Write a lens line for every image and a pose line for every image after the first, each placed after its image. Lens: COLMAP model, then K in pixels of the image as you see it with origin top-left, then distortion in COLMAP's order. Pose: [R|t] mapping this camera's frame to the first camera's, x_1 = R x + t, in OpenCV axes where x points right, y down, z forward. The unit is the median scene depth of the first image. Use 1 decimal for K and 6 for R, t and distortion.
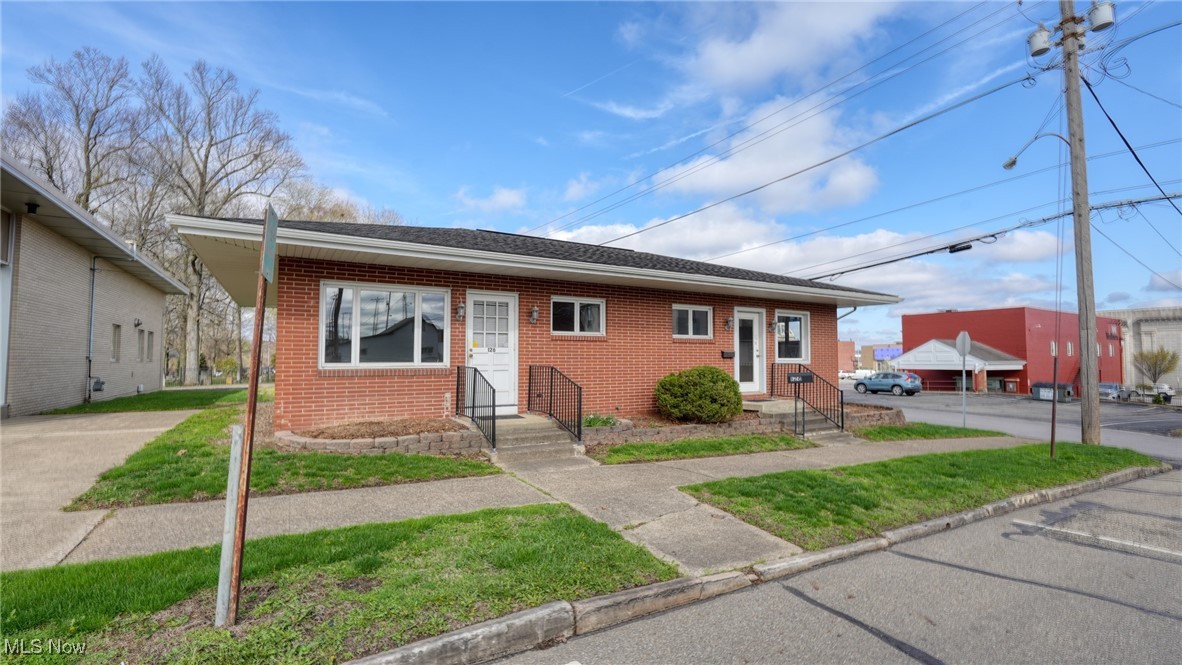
lens RADIAL K [[514.4, 0, 591.0], [0, 514.4, 332.5], [0, 0, 1]] dist [0.000684, 0.000281]
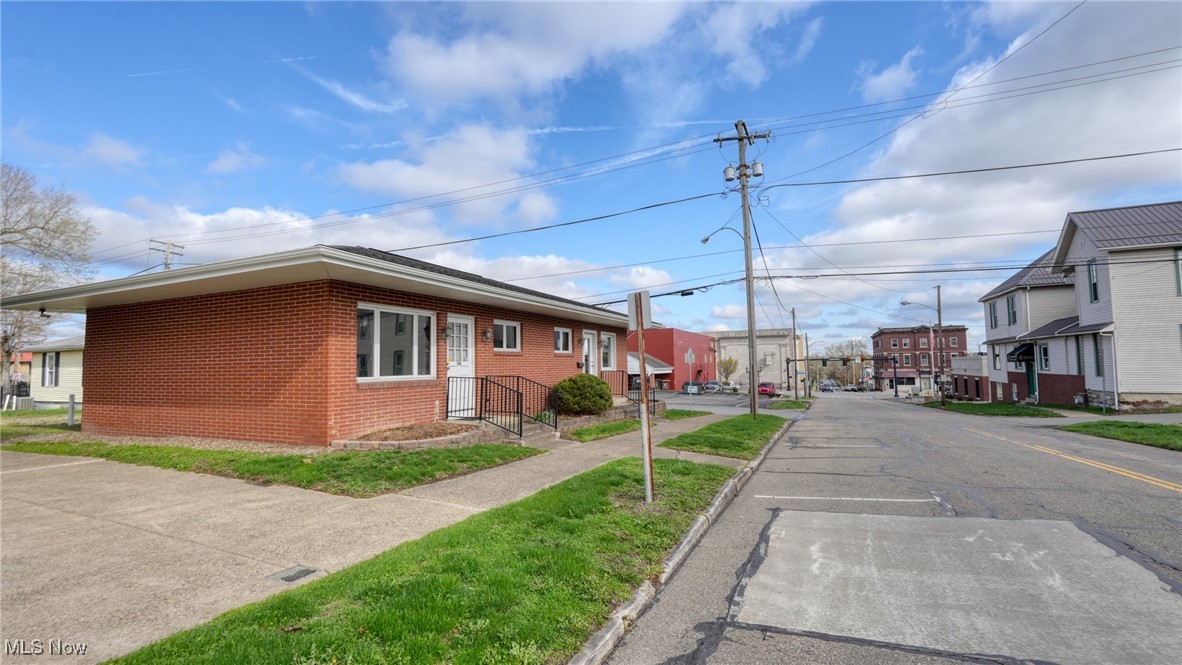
lens RADIAL K [[545.3, 0, 591.0], [0, 545.3, 332.5], [0, 0, 1]] dist [-0.002896, -0.000277]
pose [[0.810088, 0.023305, 0.585845, -0.522727], [-0.014249, 0.999697, -0.020065, -0.013304], [-0.586135, 0.007907, 0.810174, -0.158515]]
